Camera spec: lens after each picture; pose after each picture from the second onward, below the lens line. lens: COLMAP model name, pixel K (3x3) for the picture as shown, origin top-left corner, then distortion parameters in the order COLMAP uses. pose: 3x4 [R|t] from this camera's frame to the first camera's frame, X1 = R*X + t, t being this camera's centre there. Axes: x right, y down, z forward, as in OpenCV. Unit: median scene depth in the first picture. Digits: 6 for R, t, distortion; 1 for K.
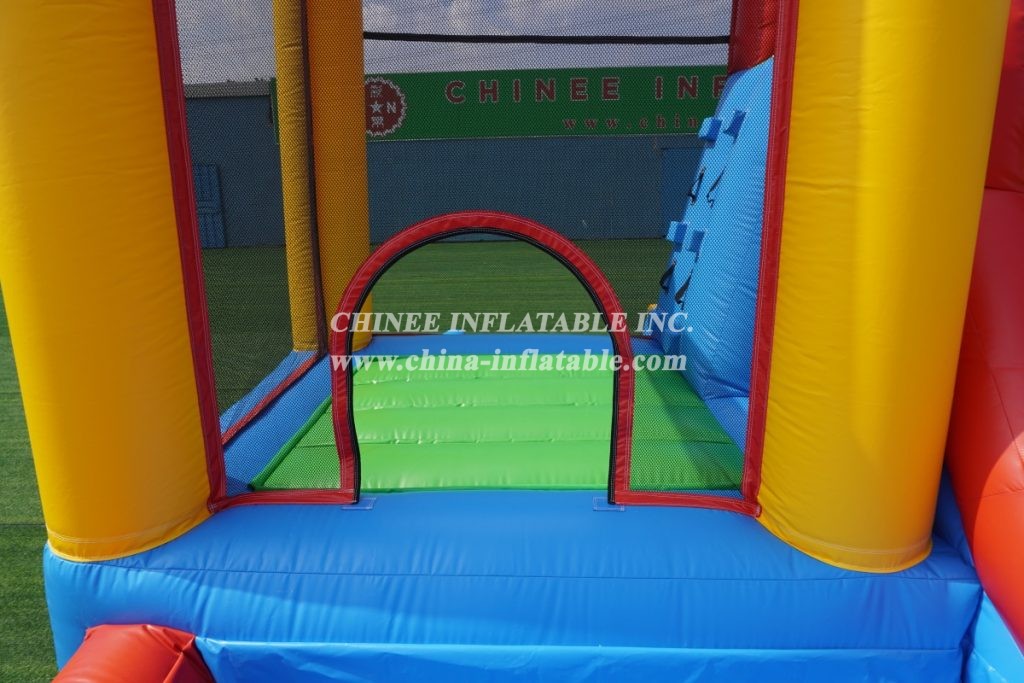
lens RADIAL K [[701.2, 0, 512.0], [0, 701.2, 341.5], [0, 0, 1]] dist [-0.001615, -0.046136]
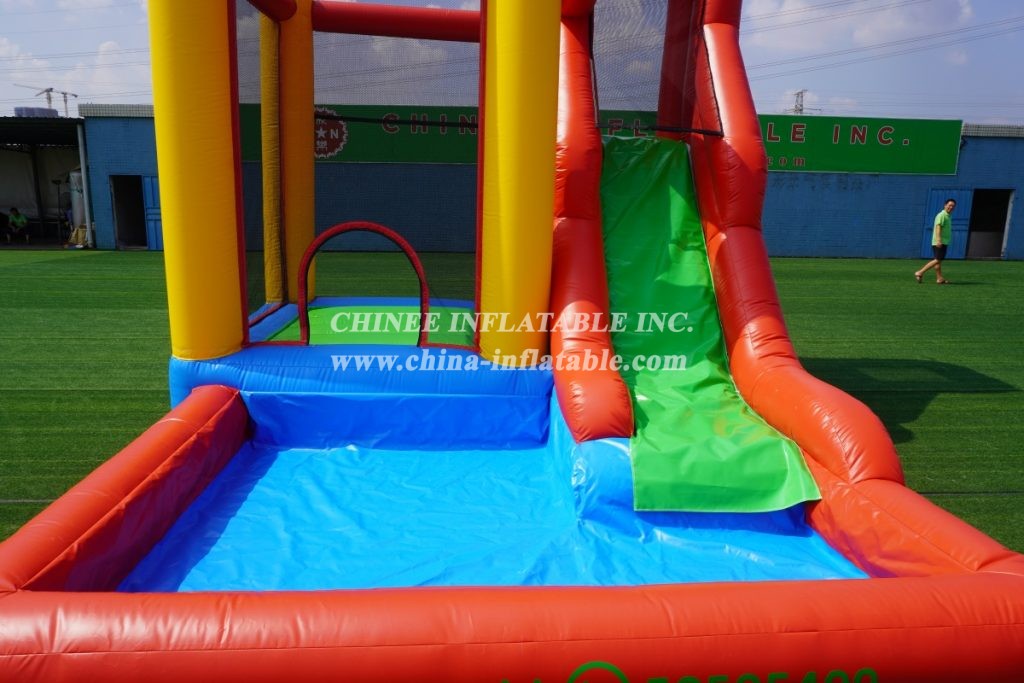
lens RADIAL K [[701.2, 0, 512.0], [0, 701.2, 341.5], [0, 0, 1]] dist [-0.001615, -0.046136]
pose [[0.996592, 0.016847, 0.080750, 0.280277], [-0.014897, 0.999584, -0.024692, 0.280417], [-0.081132, 0.023405, 0.996429, -1.443162]]
